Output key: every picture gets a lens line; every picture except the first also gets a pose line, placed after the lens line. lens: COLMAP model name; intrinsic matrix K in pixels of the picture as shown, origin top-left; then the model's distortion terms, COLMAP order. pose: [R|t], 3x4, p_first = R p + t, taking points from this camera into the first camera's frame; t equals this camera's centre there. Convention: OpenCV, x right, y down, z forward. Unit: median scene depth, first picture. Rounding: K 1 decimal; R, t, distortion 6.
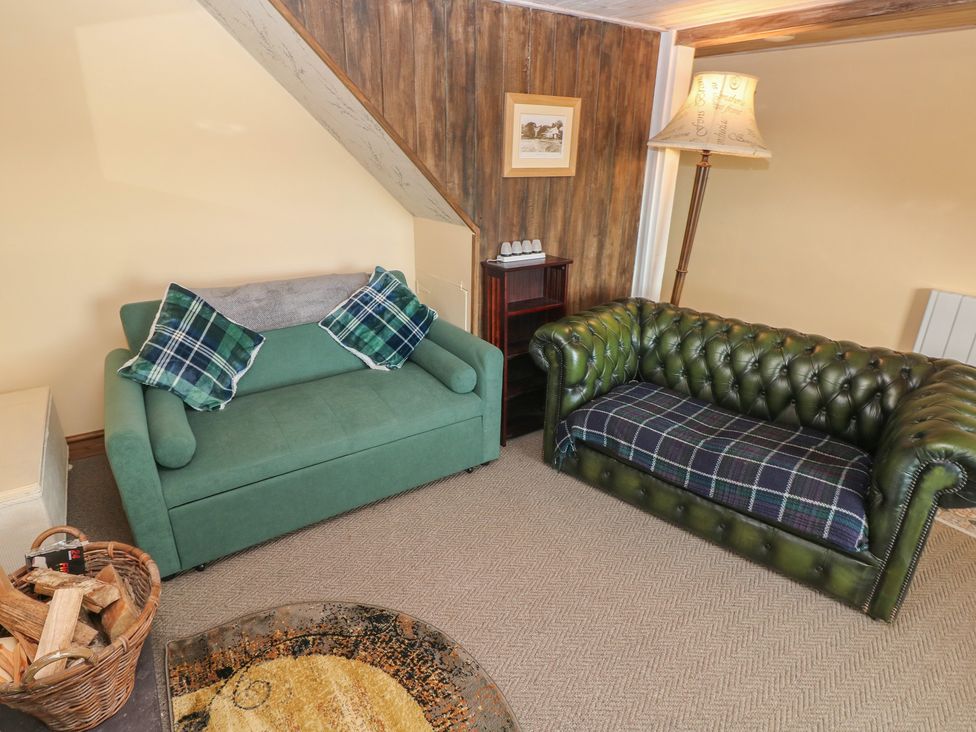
lens RADIAL K [[539.4, 0, 488.7], [0, 539.4, 365.7], [0, 0, 1]] dist [-0.002022, -0.013921]
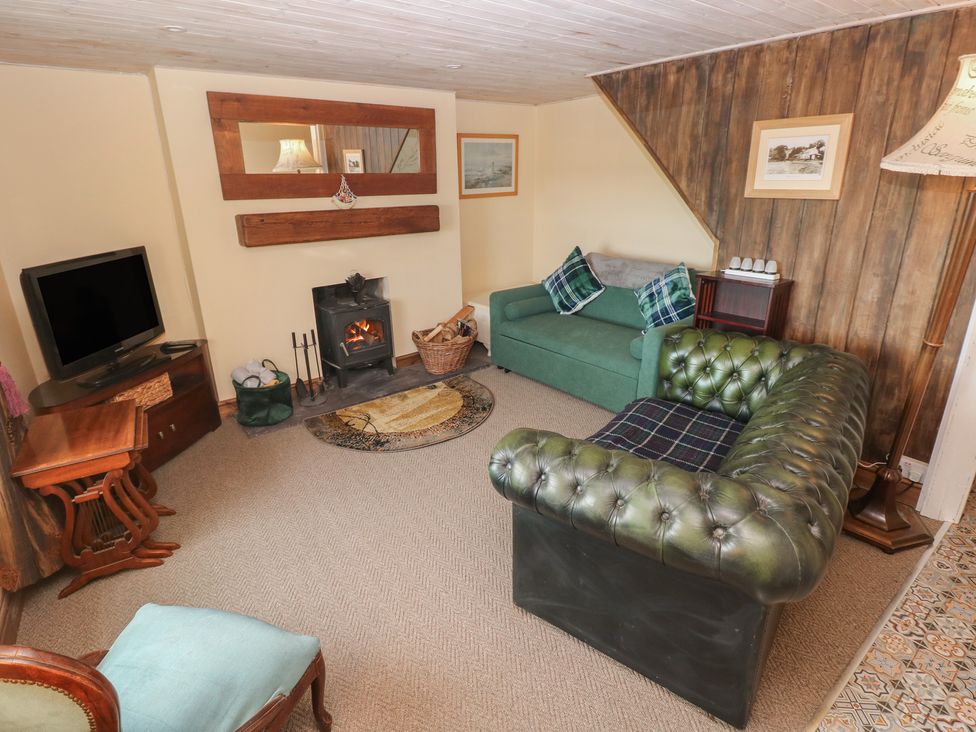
lens RADIAL K [[539.4, 0, 465.9], [0, 539.4, 373.3], [0, 0, 1]] dist [-0.002022, -0.013921]
pose [[0.030721, 0.337554, -0.940805, 1.181321], [-0.341230, 0.888242, 0.307553, -0.177929], [0.939478, 0.311582, 0.142471, 0.430624]]
